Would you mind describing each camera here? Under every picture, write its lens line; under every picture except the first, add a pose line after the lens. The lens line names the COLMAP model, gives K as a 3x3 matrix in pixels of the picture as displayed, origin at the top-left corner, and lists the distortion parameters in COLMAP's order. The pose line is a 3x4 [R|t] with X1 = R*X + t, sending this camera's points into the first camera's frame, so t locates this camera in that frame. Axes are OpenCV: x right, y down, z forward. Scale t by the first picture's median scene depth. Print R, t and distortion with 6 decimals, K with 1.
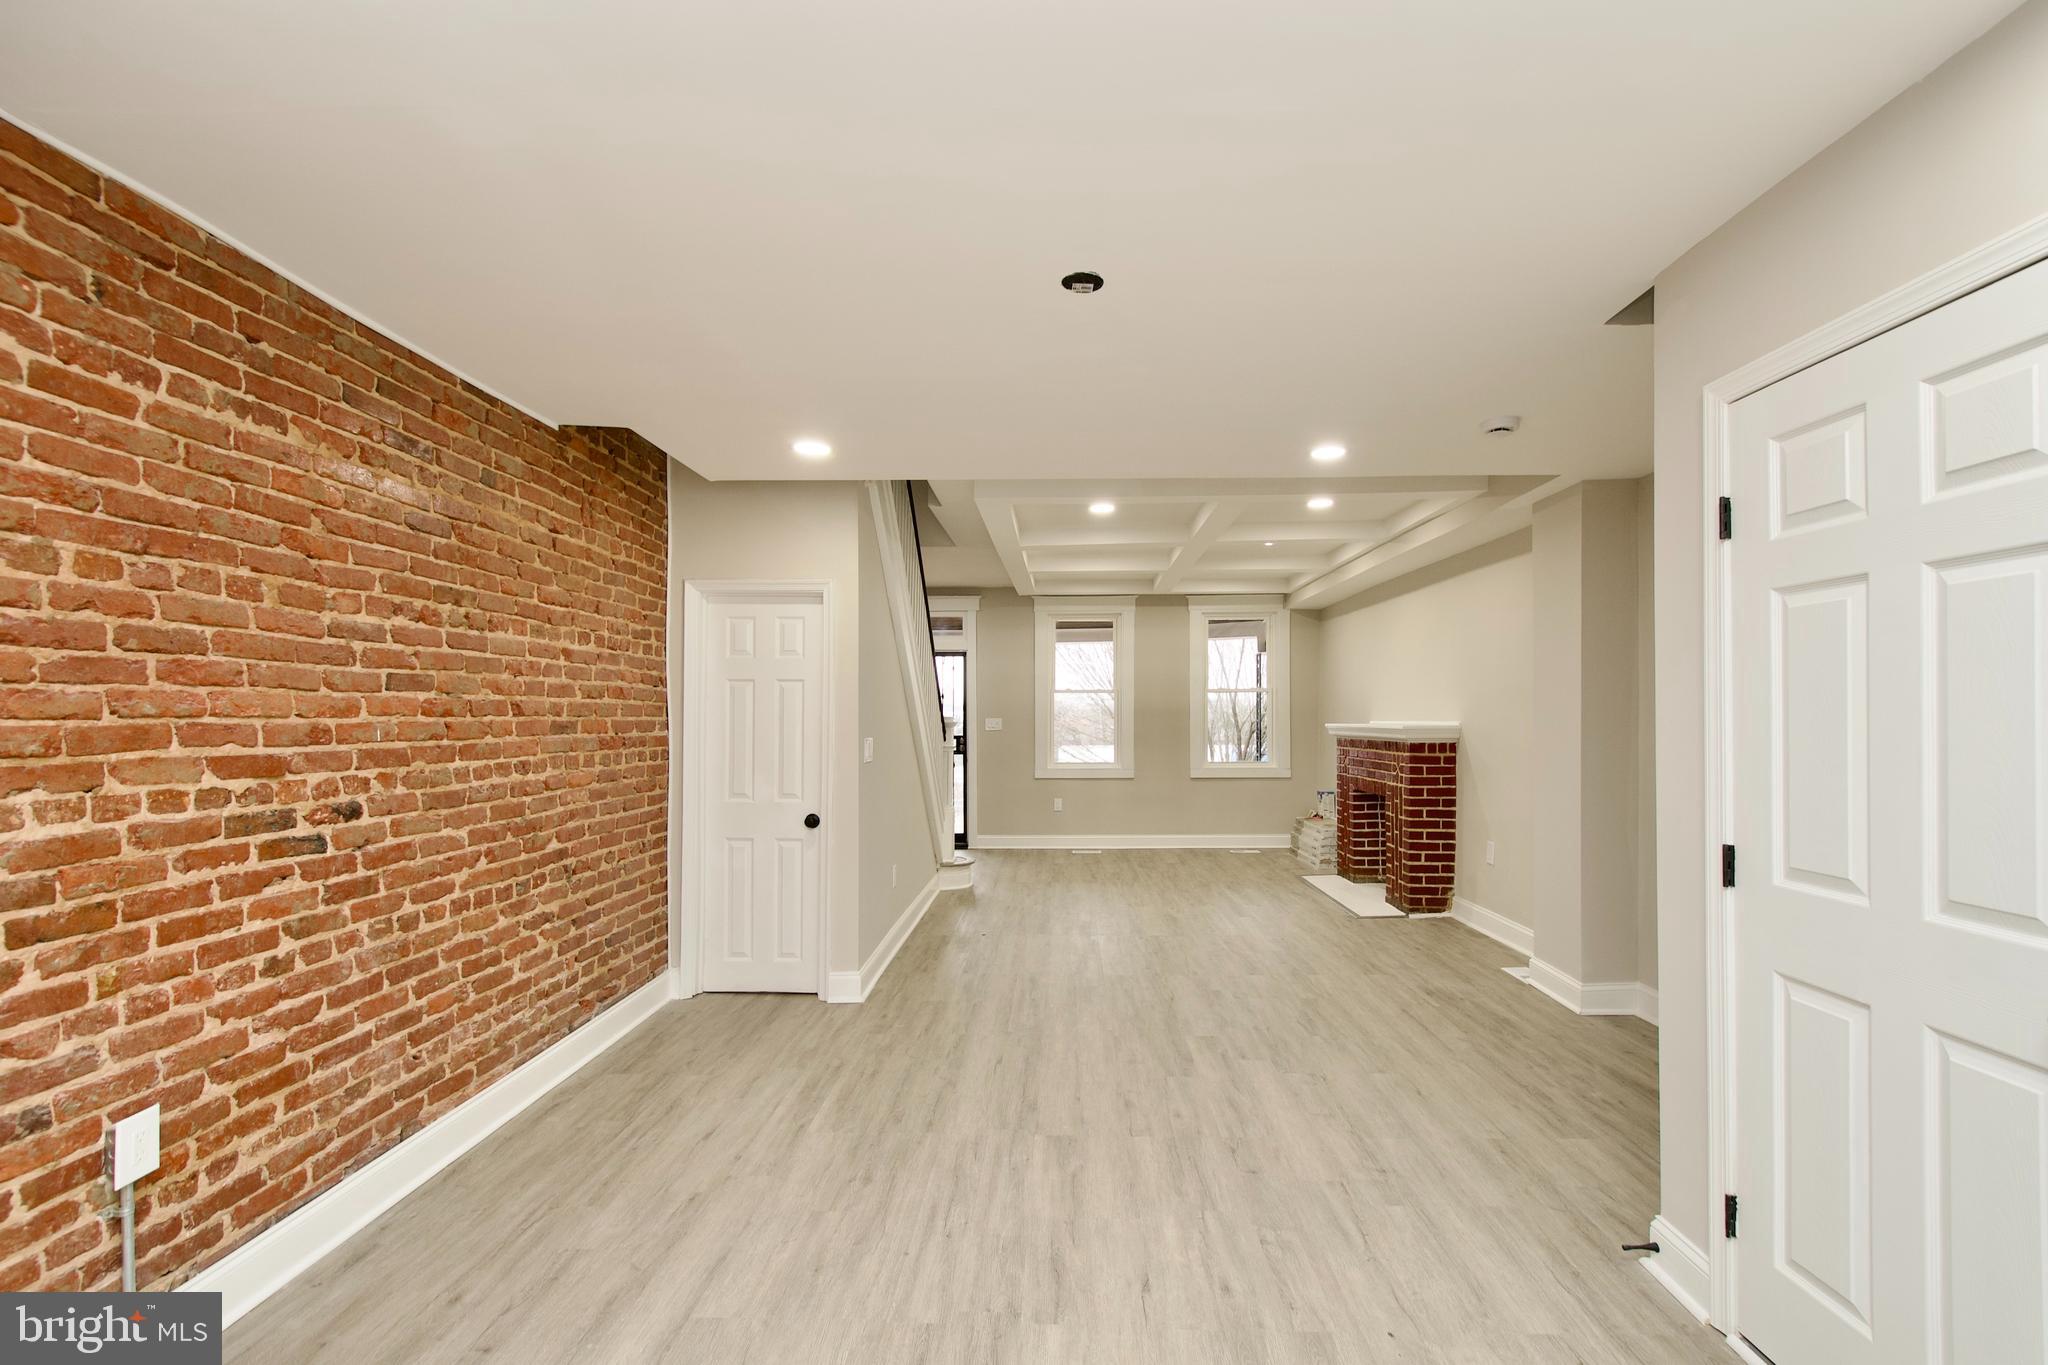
lens RADIAL K [[891.8, 0, 1040.7], [0, 891.8, 713.6], [0, 0, 1]] dist [0.000697, -0.000324]
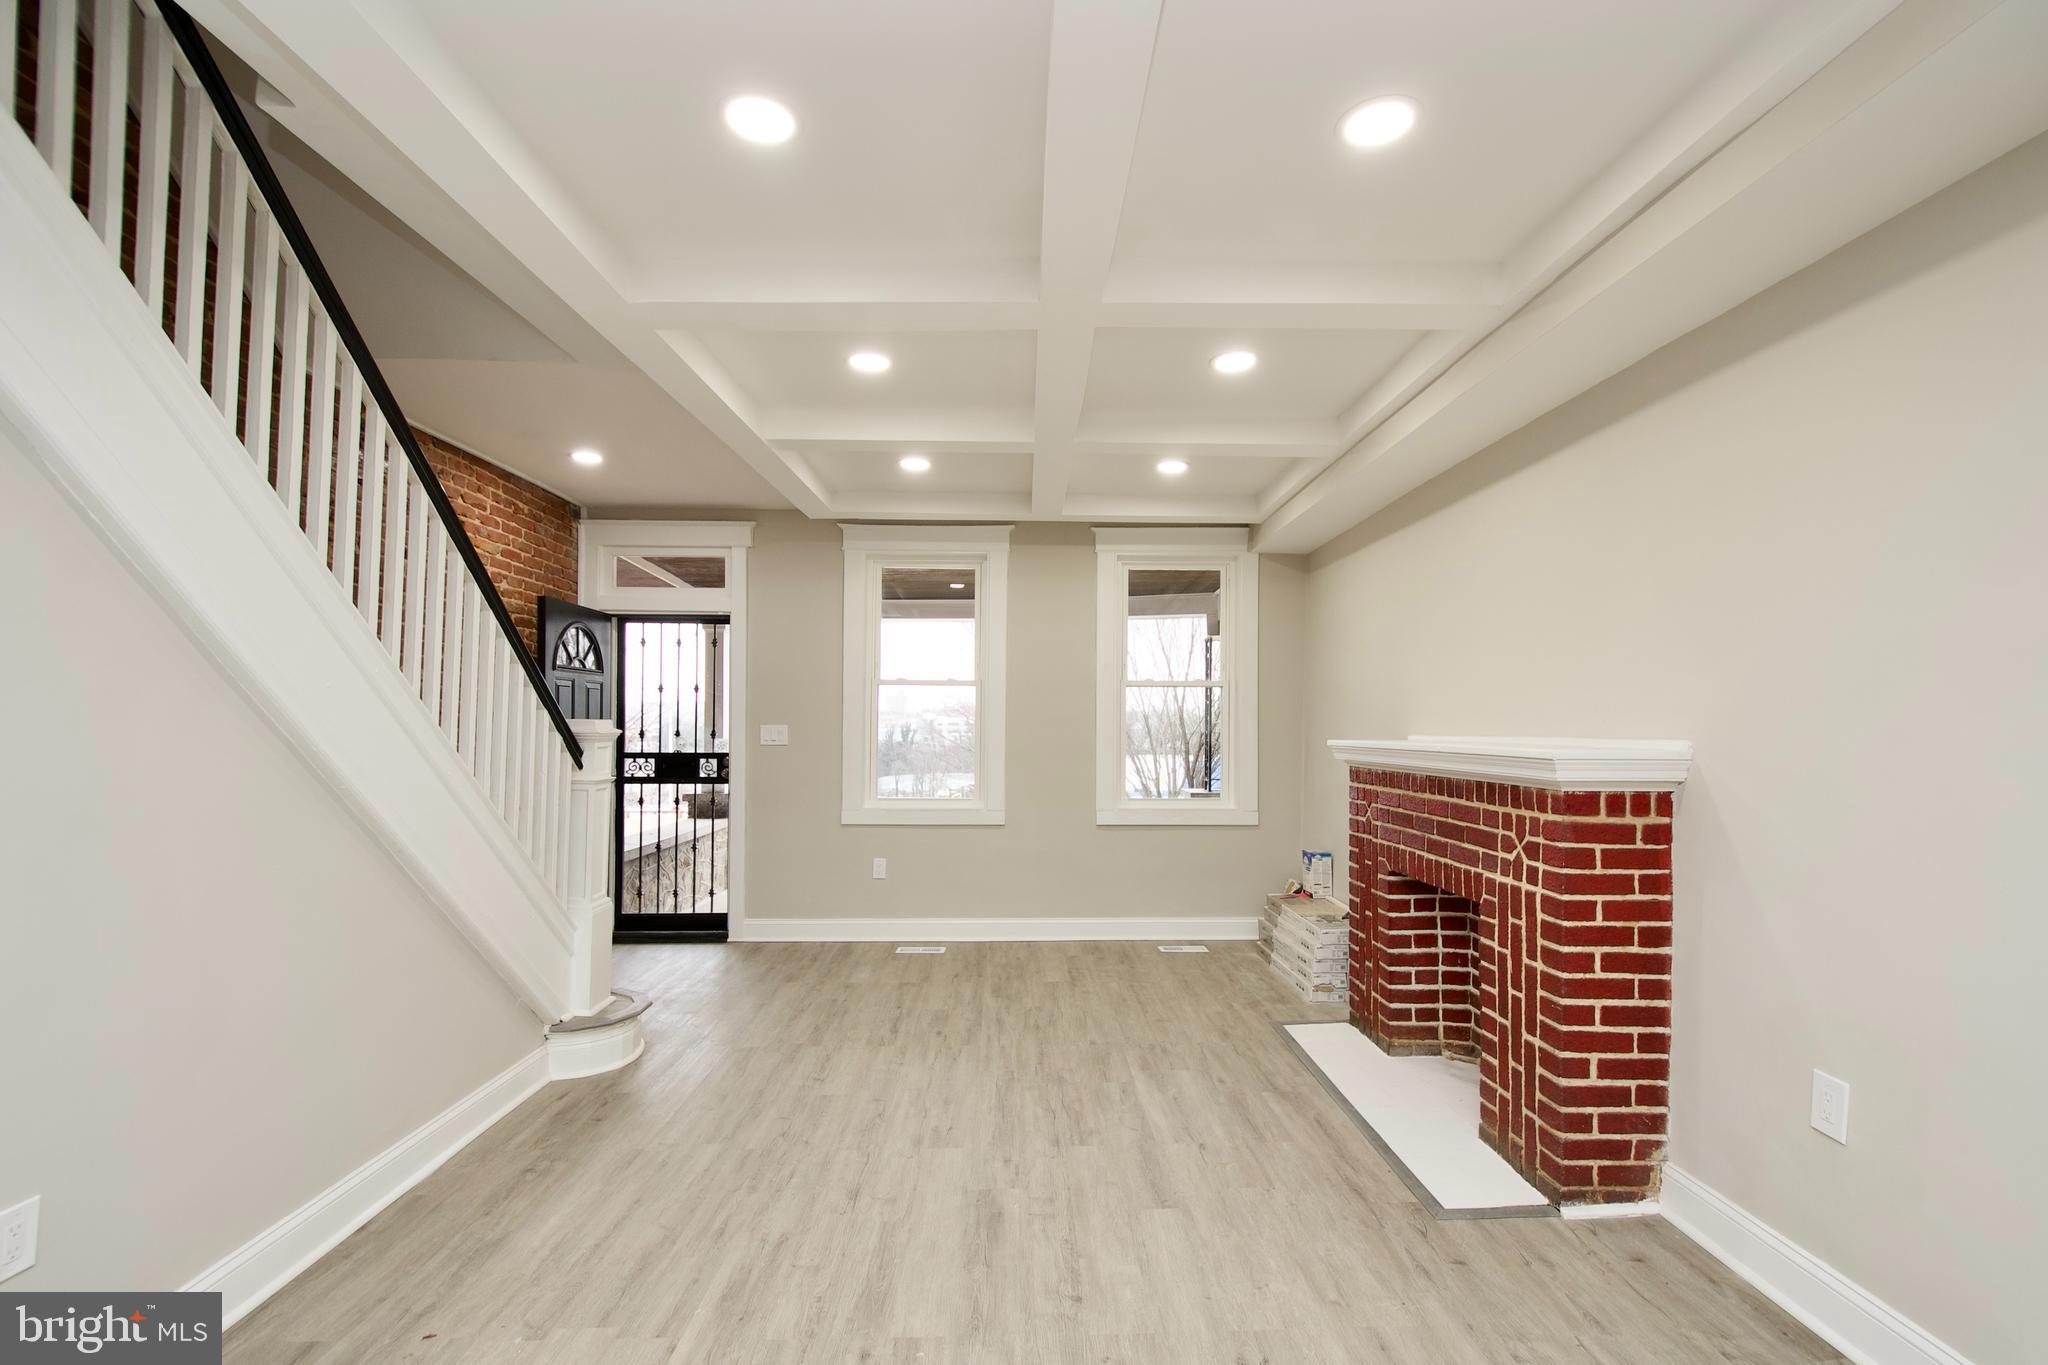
lens RADIAL K [[896.5, 0, 1036.9], [0, 896.5, 731.9], [0, 0, 1]] dist [-0.000433, -0.000143]
pose [[0.998707, 0.007675, 0.050258, 0.289516], [-0.008269, 0.999898, 0.011622, 0.003940], [-0.050163, -0.012022, 0.998669, 1.172183]]
